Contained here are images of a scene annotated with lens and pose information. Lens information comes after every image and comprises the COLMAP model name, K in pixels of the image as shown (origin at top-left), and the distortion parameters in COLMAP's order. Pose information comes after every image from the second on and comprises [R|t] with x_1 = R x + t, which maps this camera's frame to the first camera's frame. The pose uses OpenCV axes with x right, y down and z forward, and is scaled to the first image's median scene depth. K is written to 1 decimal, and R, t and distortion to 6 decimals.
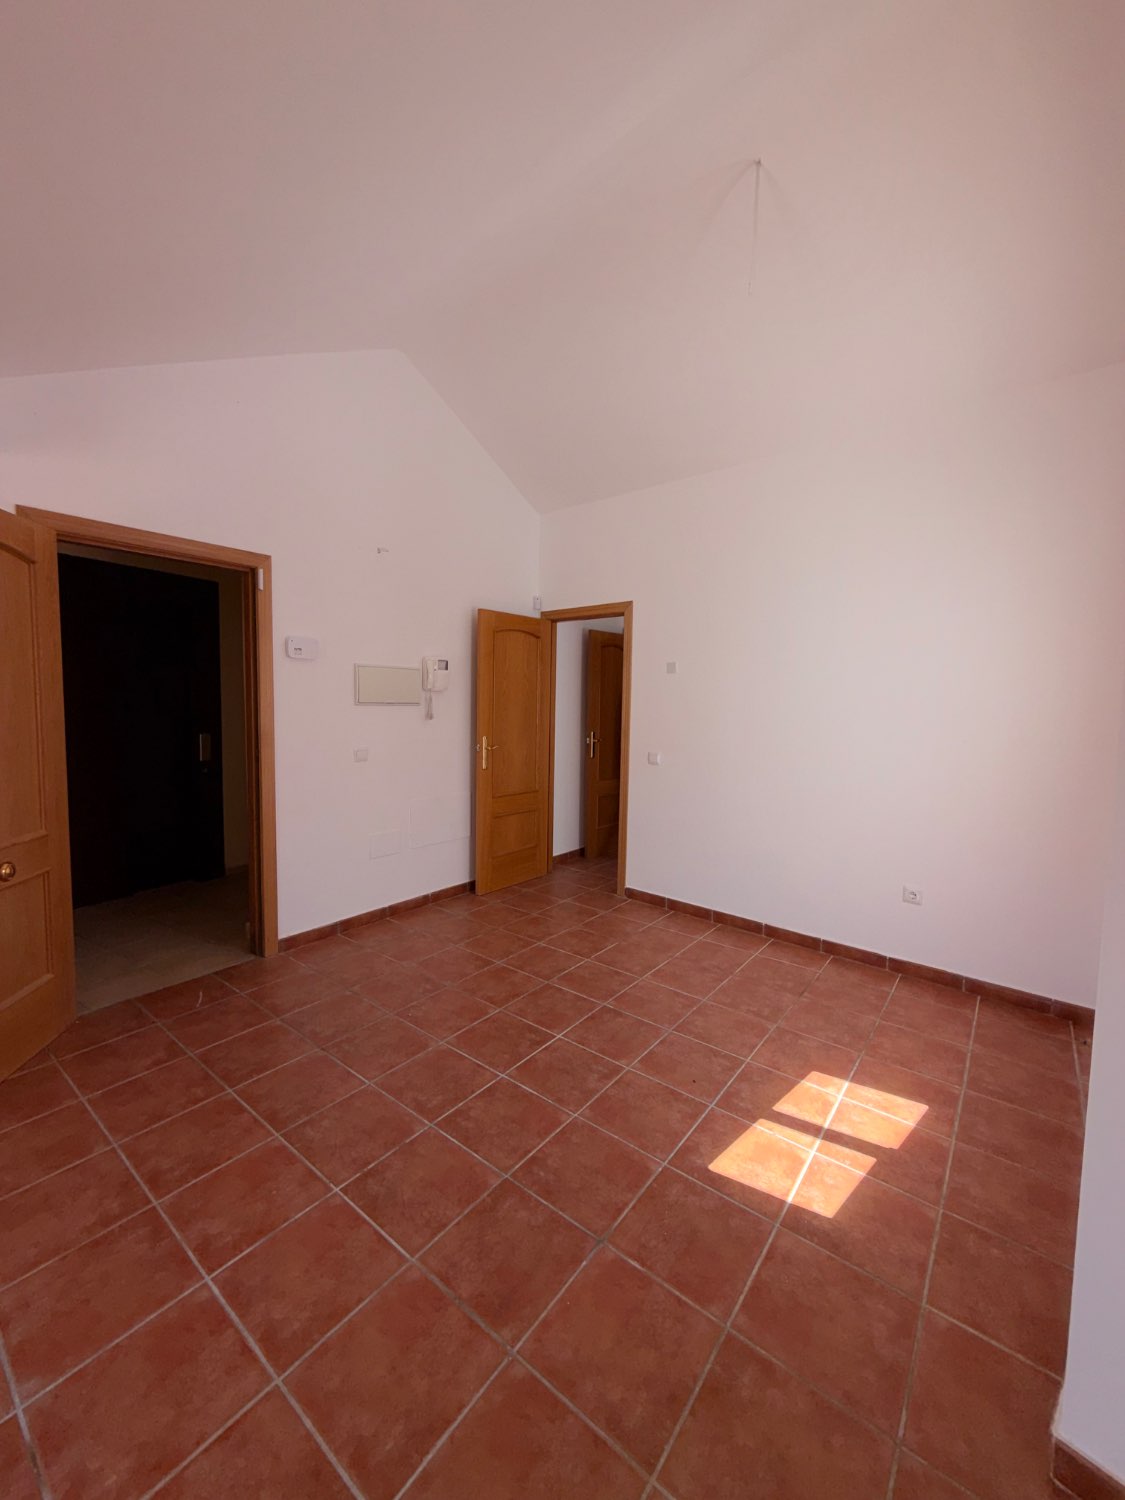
lens RADIAL K [[594.1, 0, 567.6], [0, 594.1, 755.7], [0, 0, 1]] dist [0.000218, -0.000107]
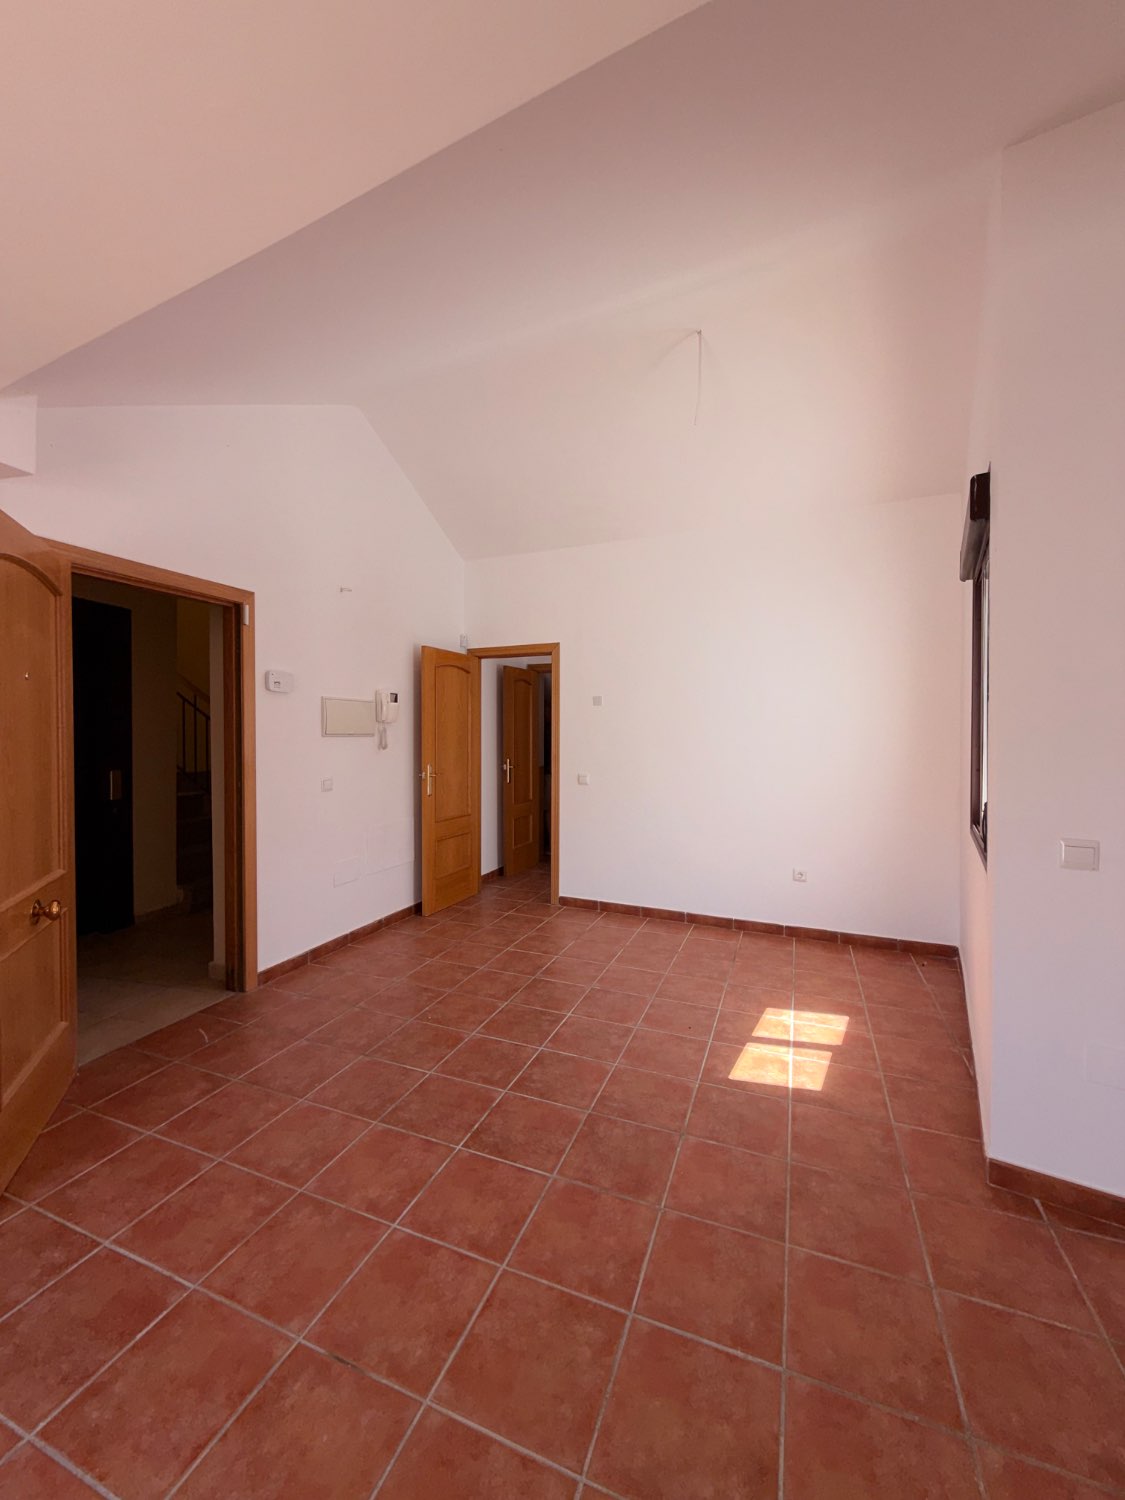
lens RADIAL K [[594.1, 0, 566.8], [0, 594.1, 757.0], [0, 0, 1]] dist [0.000218, -0.000107]
pose [[0.959025, -0.025174, 0.282202, -0.512847], [0.039047, 0.998284, -0.043643, 0.026044], [-0.280619, 0.052874, 0.958362, -0.224584]]
